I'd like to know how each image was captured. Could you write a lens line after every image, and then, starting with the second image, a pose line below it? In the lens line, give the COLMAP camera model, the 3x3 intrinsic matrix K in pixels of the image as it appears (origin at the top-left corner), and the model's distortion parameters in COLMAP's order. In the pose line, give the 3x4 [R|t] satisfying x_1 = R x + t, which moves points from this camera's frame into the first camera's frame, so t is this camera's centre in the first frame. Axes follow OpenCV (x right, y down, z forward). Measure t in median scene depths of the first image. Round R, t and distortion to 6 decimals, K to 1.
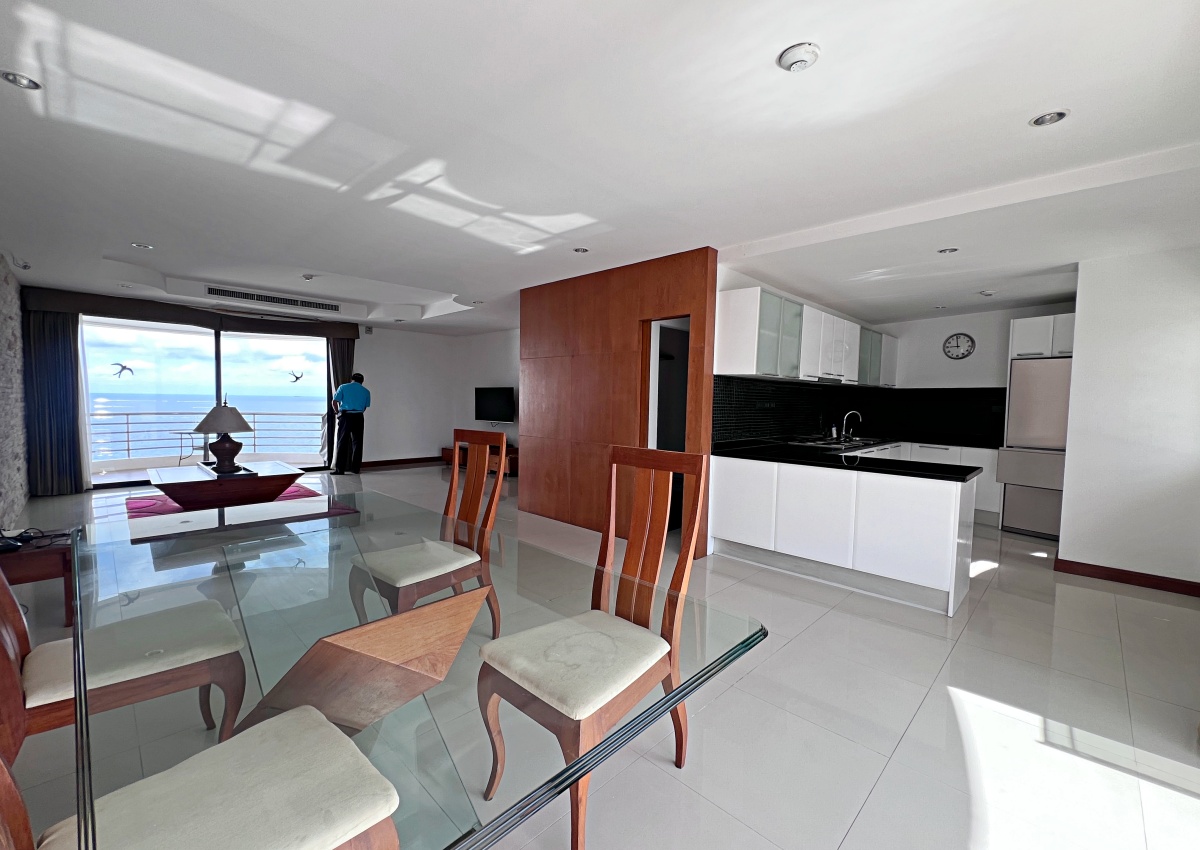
lens RADIAL K [[490.4, 0, 606.4], [0, 490.4, 431.9], [0, 0, 1]] dist [0.002237, -0.000377]
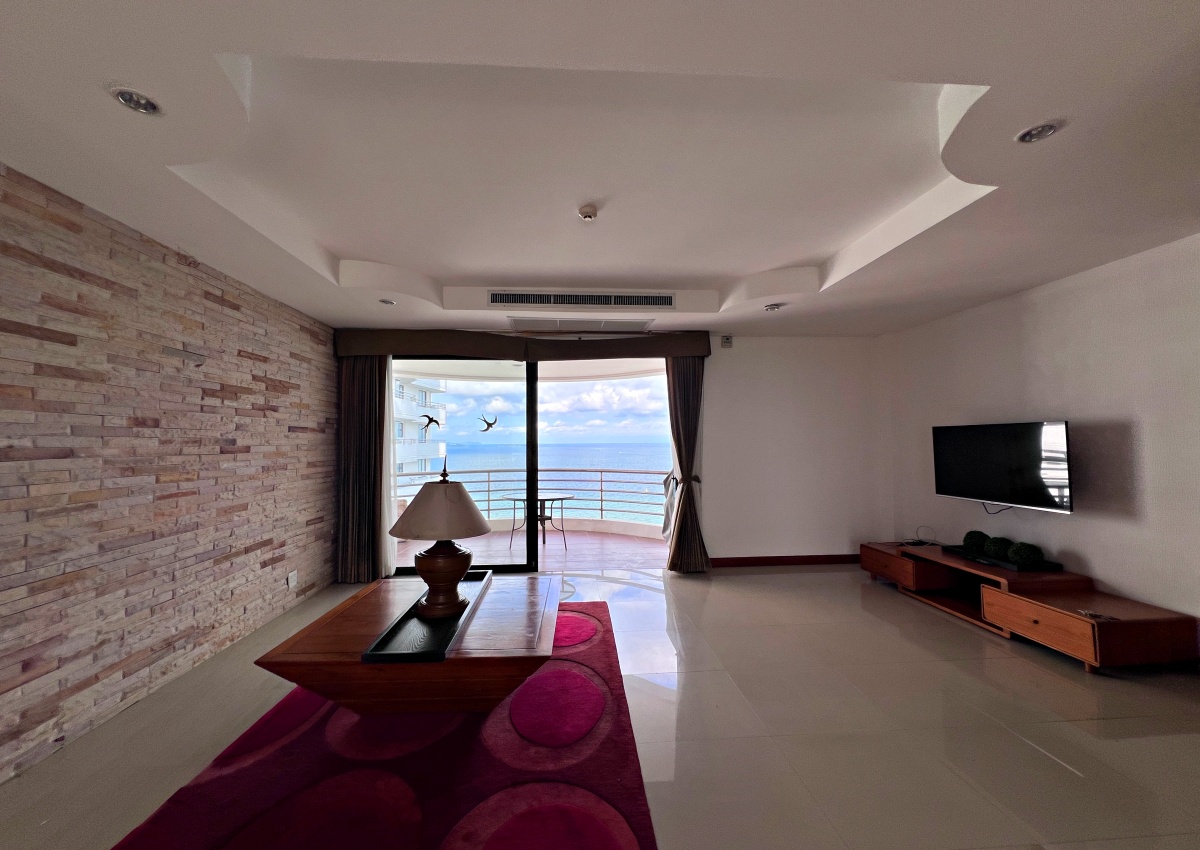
lens RADIAL K [[490.4, 0, 600.0], [0, 490.4, 420.2], [0, 0, 1]] dist [0.002237, -0.000377]
pose [[0.738699, -0.051440, -0.672070, -0.312477], [-0.027111, 0.994009, -0.105880, -0.065424], [0.673491, 0.096434, 0.732879, 0.732734]]
